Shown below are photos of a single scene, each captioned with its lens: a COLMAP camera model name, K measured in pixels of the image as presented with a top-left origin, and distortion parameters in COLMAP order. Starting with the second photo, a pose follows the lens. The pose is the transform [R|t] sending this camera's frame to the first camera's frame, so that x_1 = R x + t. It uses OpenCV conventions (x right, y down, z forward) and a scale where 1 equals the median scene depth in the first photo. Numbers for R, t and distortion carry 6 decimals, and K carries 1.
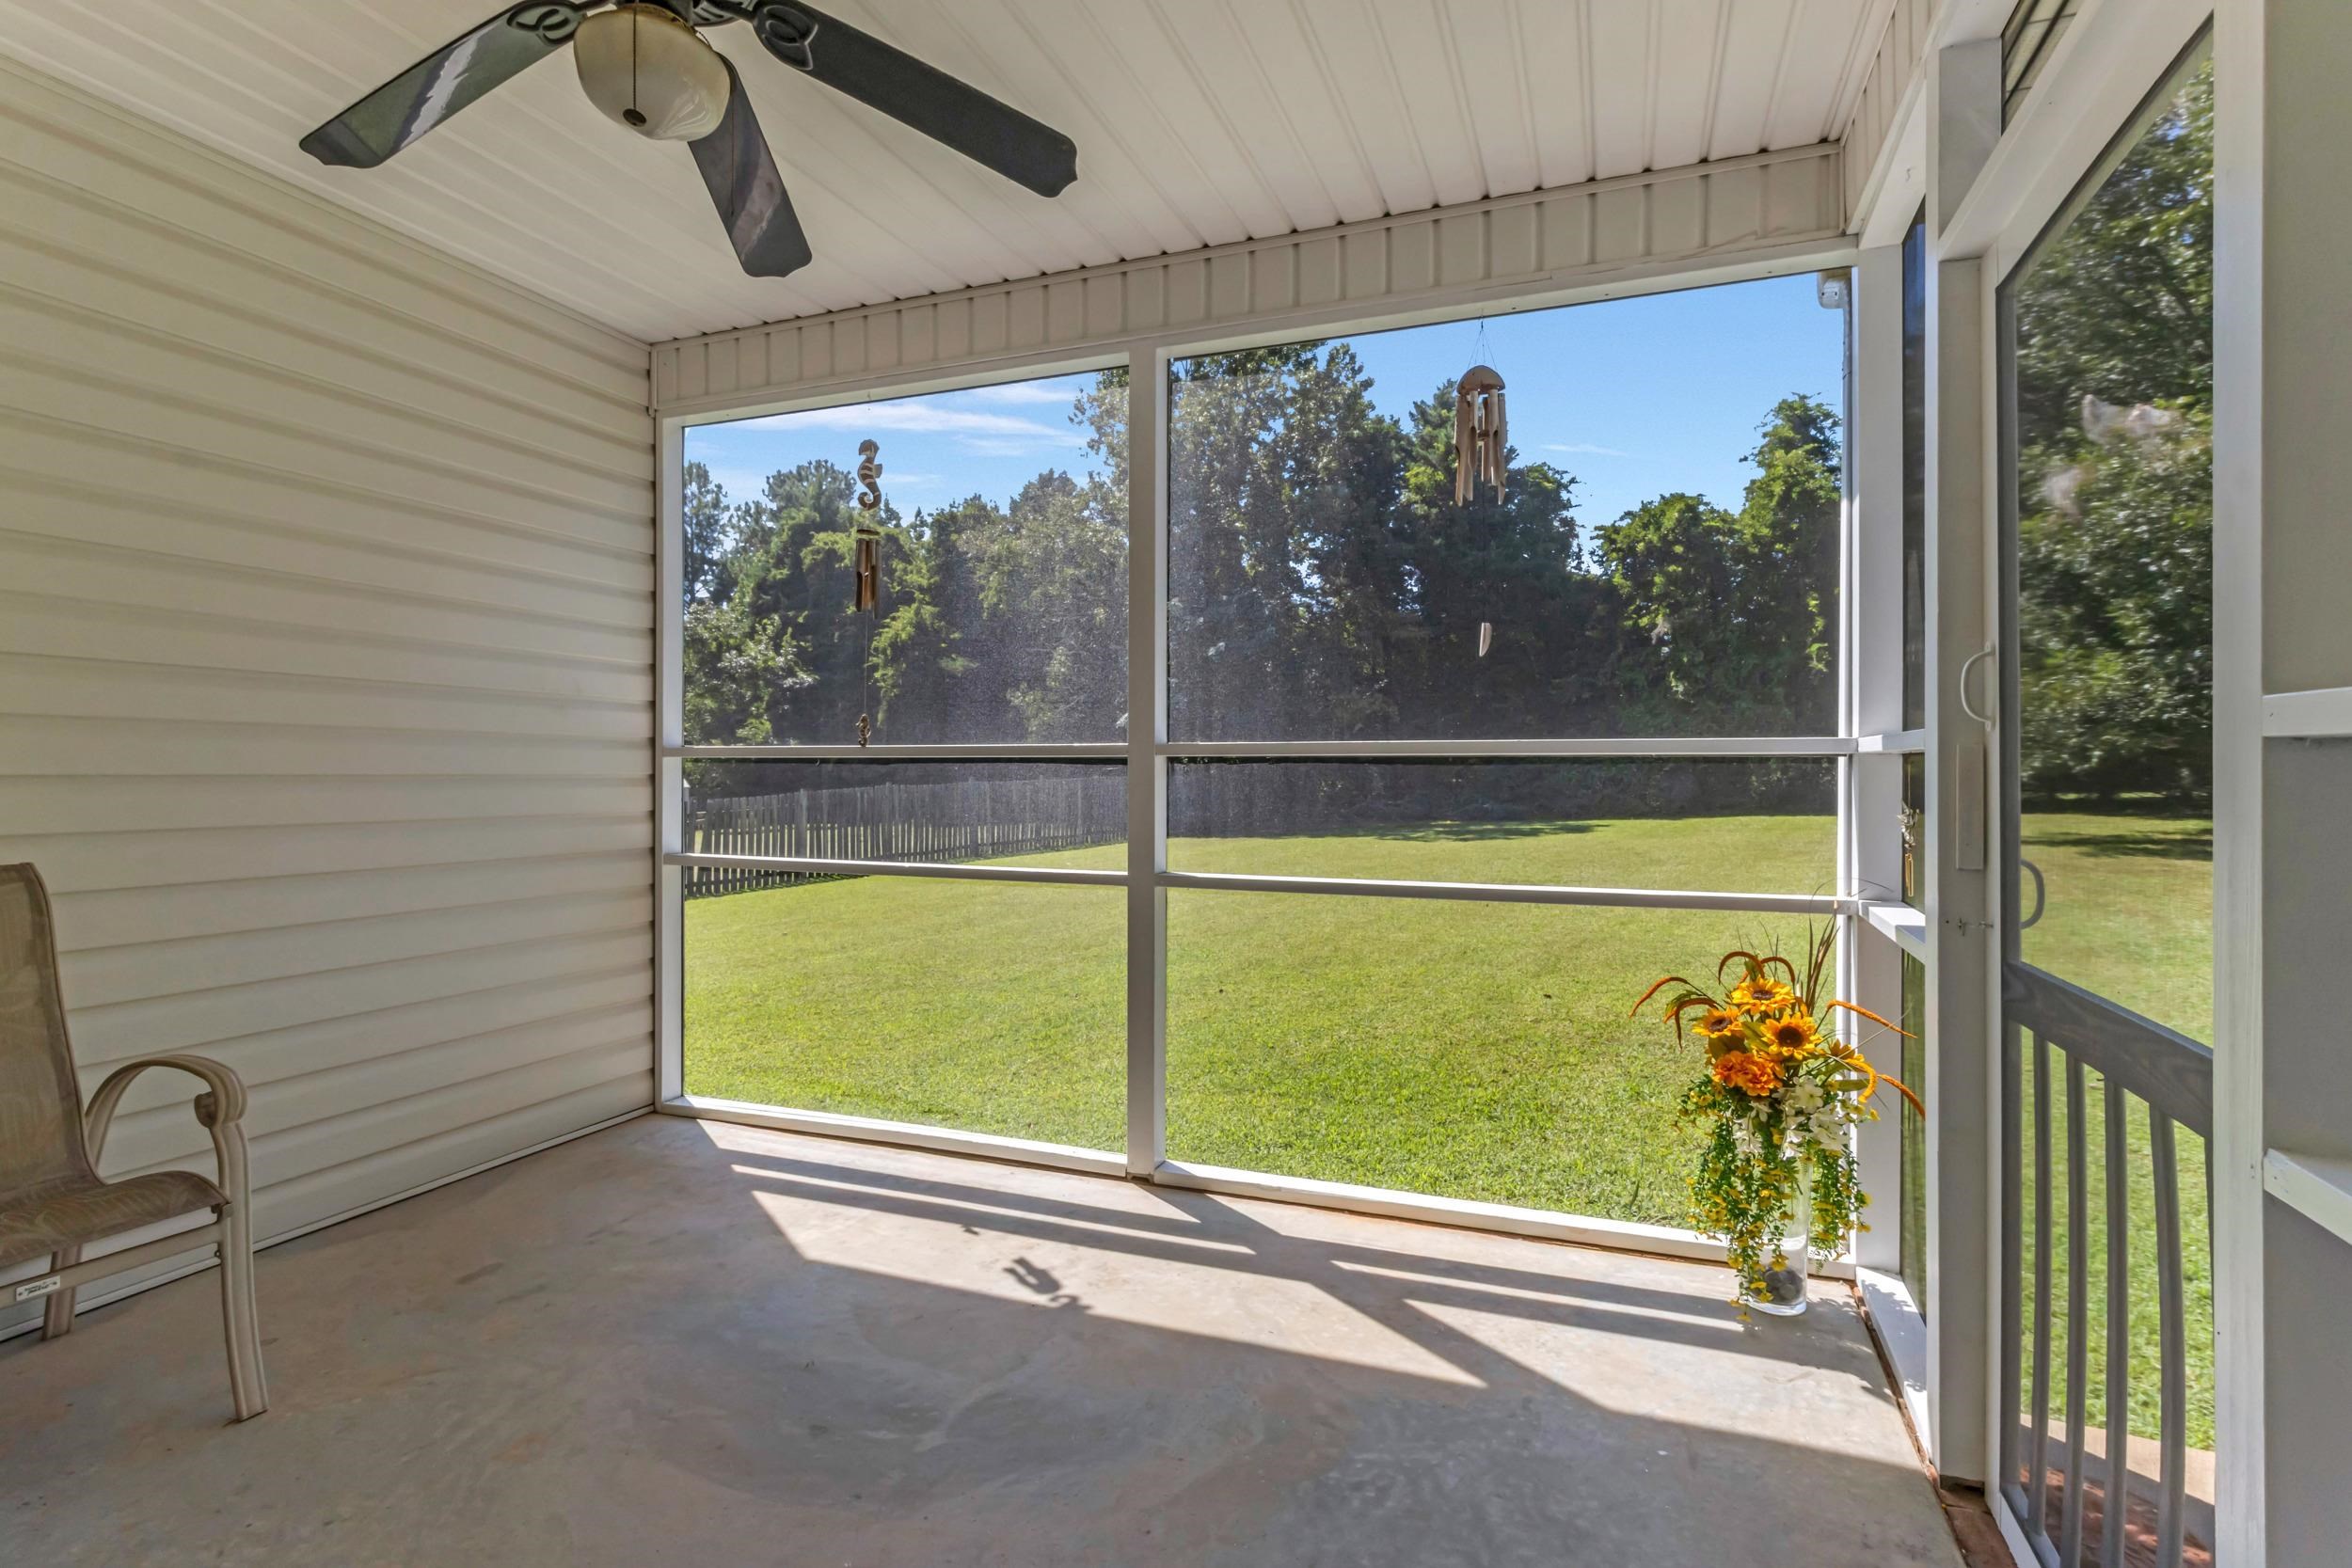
lens RADIAL K [[1133.1, 0, 1161.9], [0, 1133.1, 780.6], [0, 0, 1]] dist [-0.002625, -0.000254]
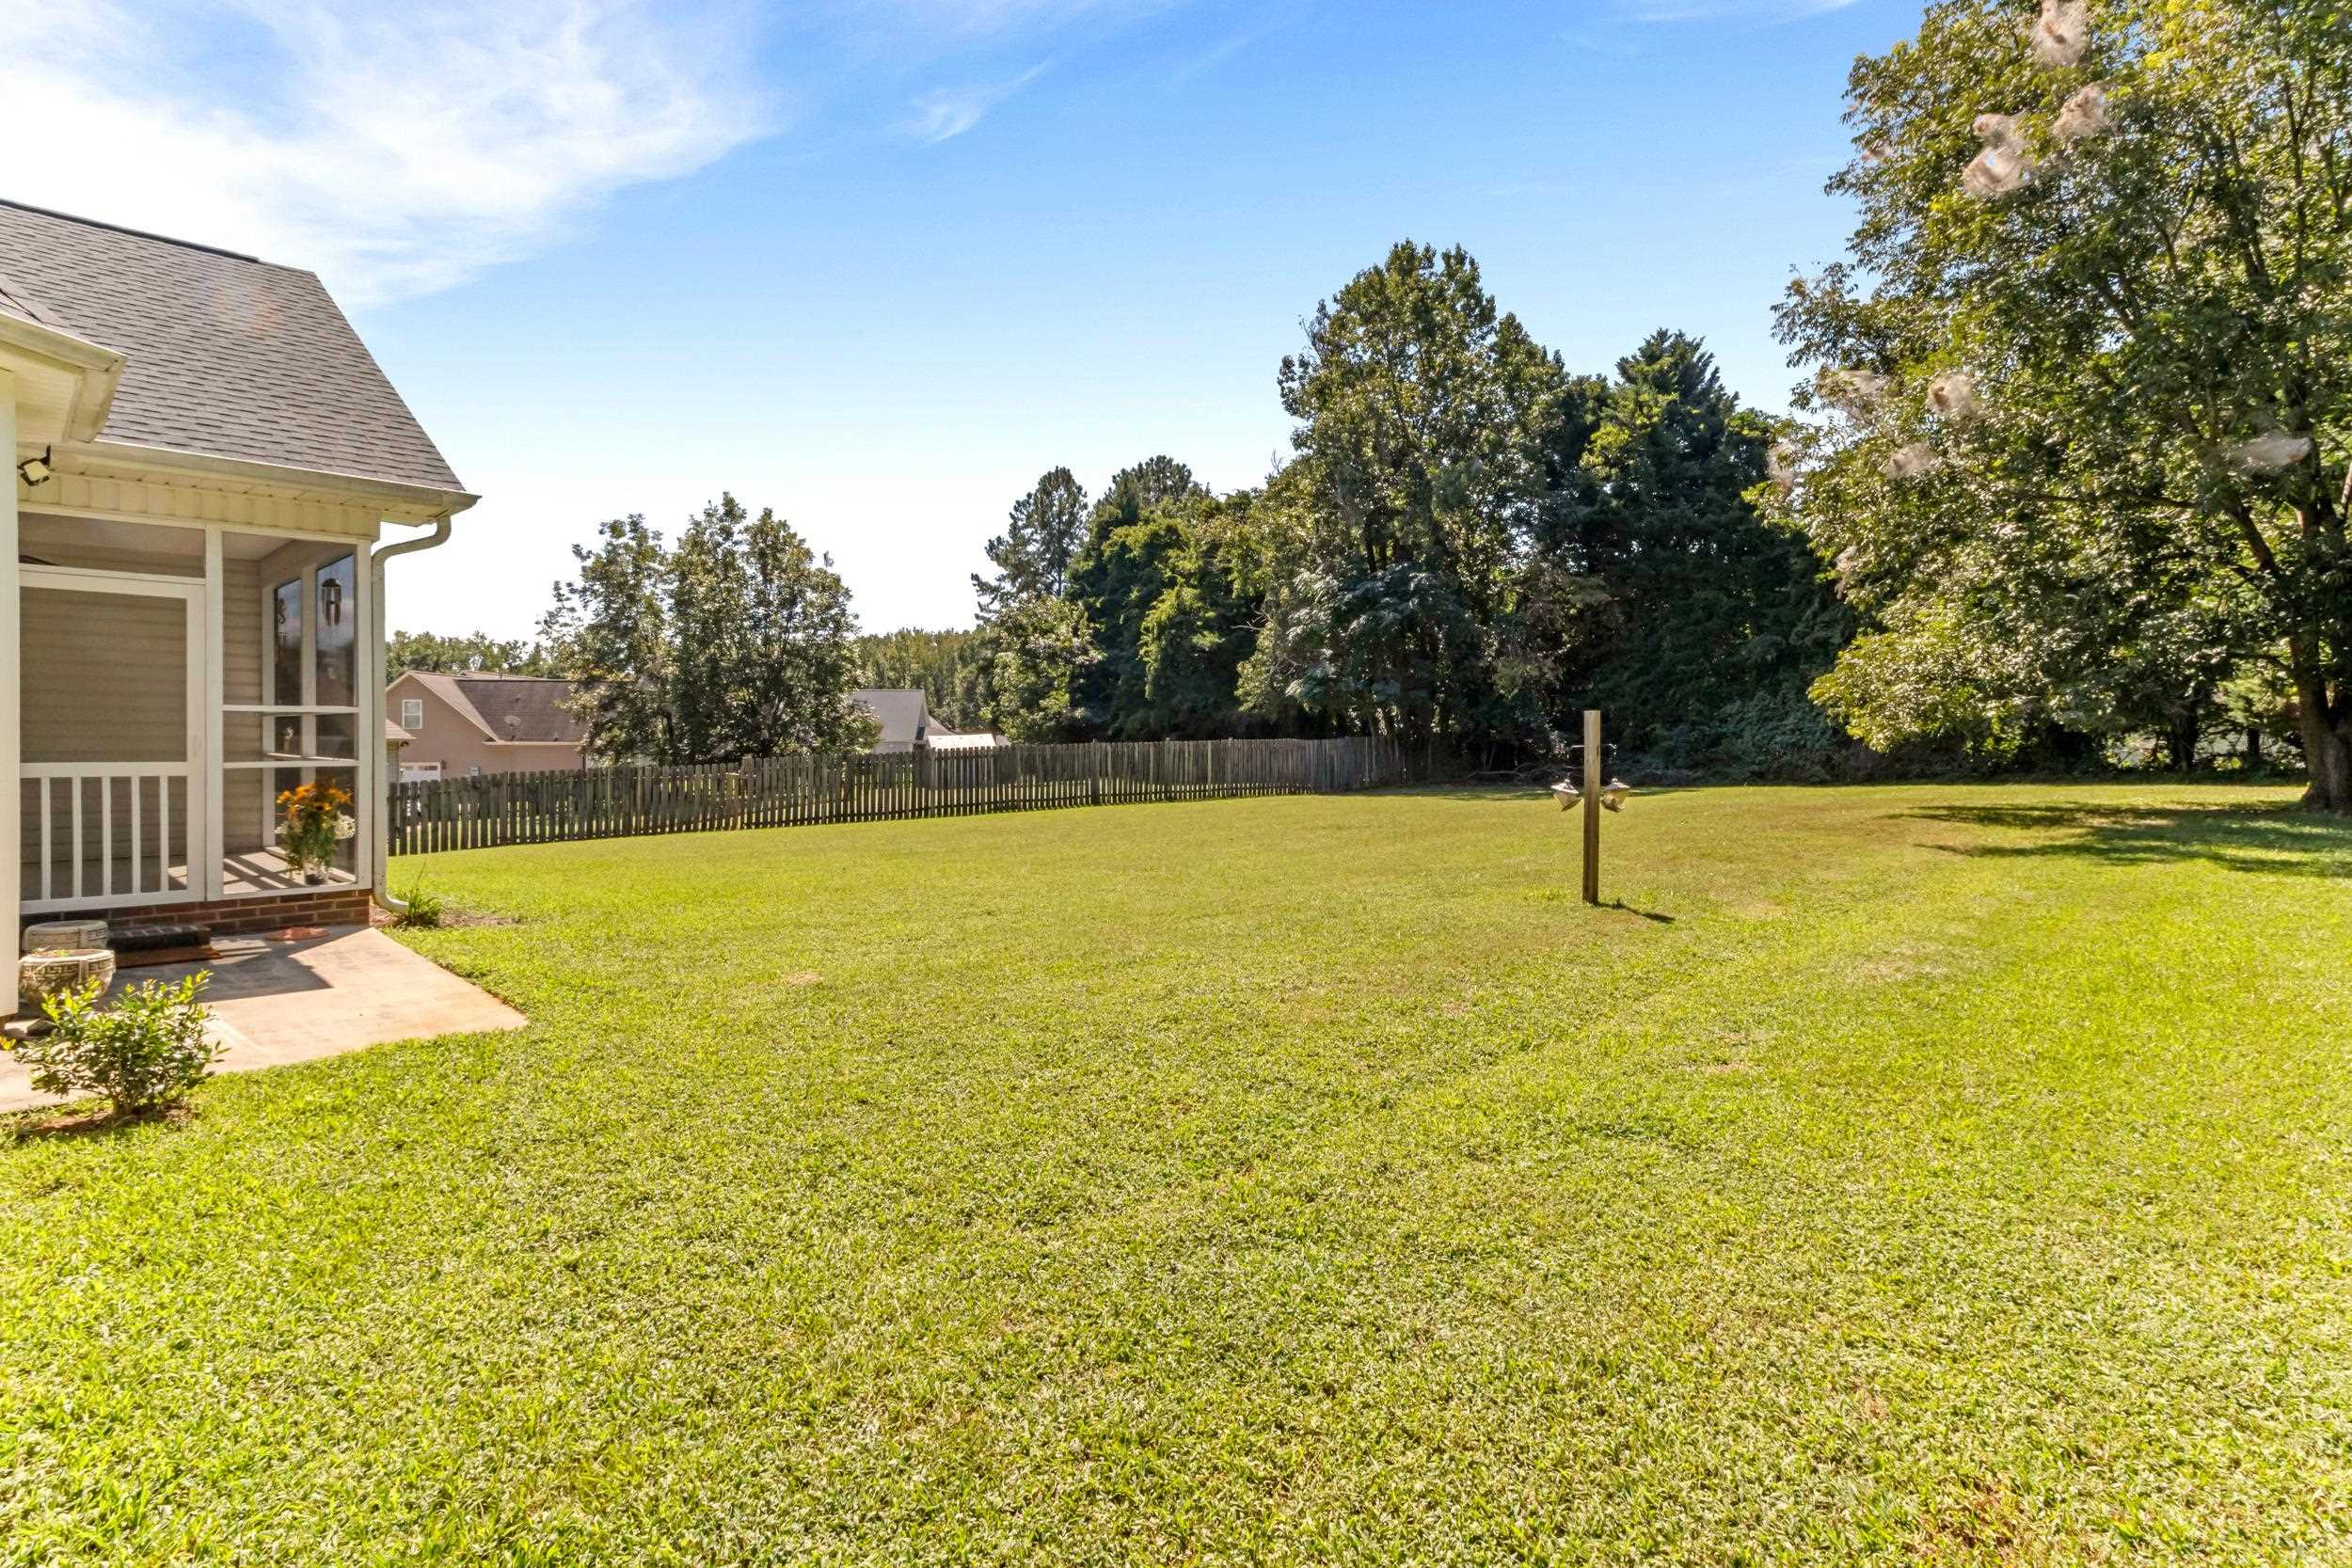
lens RADIAL K [[1133.1, 0, 1171.0], [0, 1133.1, 777.9], [0, 0, 1]] dist [-0.002625, -0.000254]
pose [[0.925612, 0.014134, -0.378209, 0.208299], [-0.003482, 0.999578, 0.028832, 0.001584], [0.378457, -0.025371, 0.925271, -0.055999]]
